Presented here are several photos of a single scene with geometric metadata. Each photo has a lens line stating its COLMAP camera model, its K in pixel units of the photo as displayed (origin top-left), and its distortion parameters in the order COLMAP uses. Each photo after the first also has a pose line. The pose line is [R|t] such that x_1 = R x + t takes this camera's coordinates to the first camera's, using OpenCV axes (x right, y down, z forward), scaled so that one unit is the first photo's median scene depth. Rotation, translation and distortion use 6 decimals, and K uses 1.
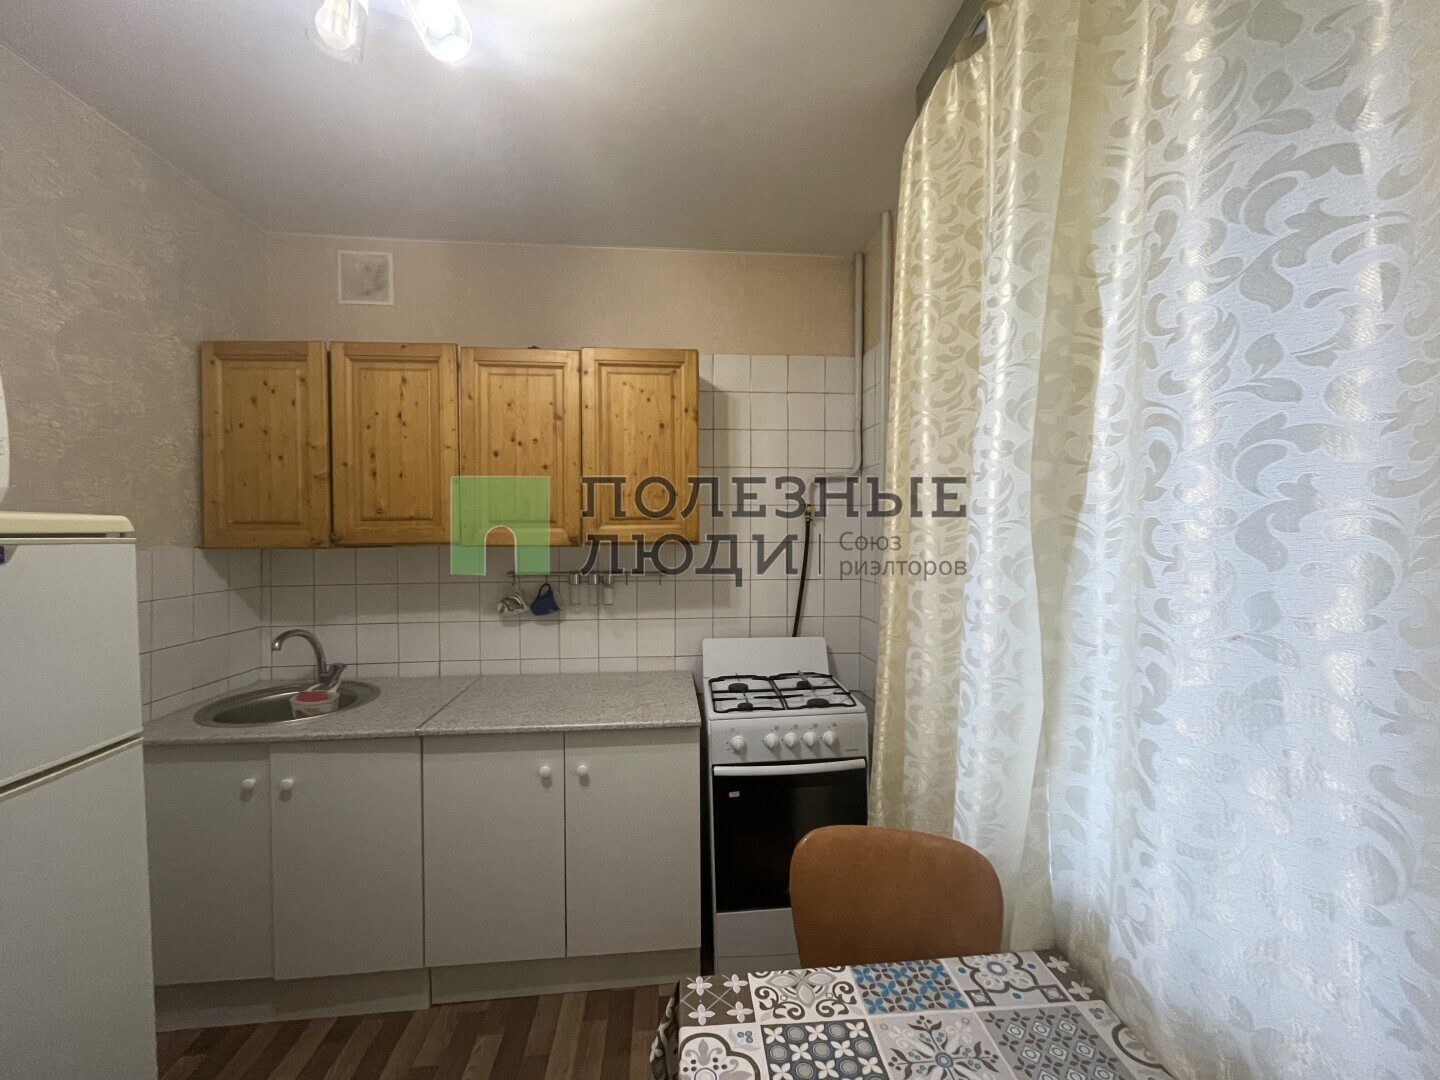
lens RADIAL K [[581.0, 0, 721.4], [0, 581.0, 535.2], [0, 0, 1]] dist [-0.004009, -0.000376]
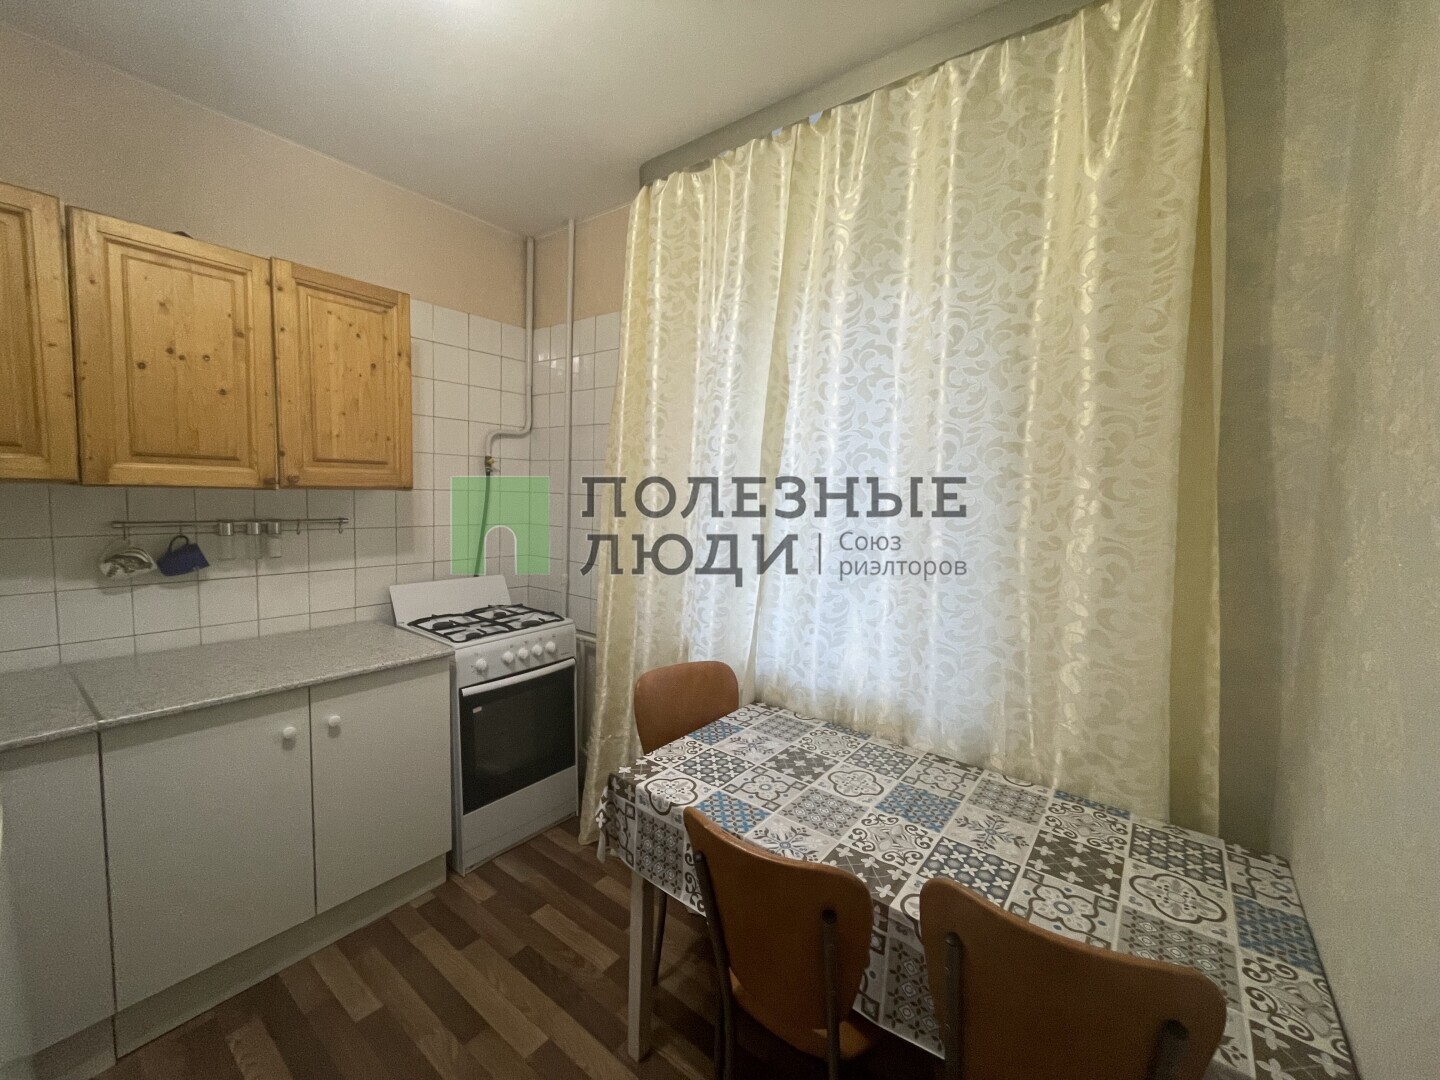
lens RADIAL K [[581.0, 0, 721.4], [0, 581.0, 535.2], [0, 0, 1]] dist [-0.004009, -0.000376]
pose [[0.673722, -0.032968, 0.738249, -0.487626], [-0.023935, 0.997507, 0.066389, 0.015698], [-0.738597, -0.062398, 0.671253, -0.102286]]
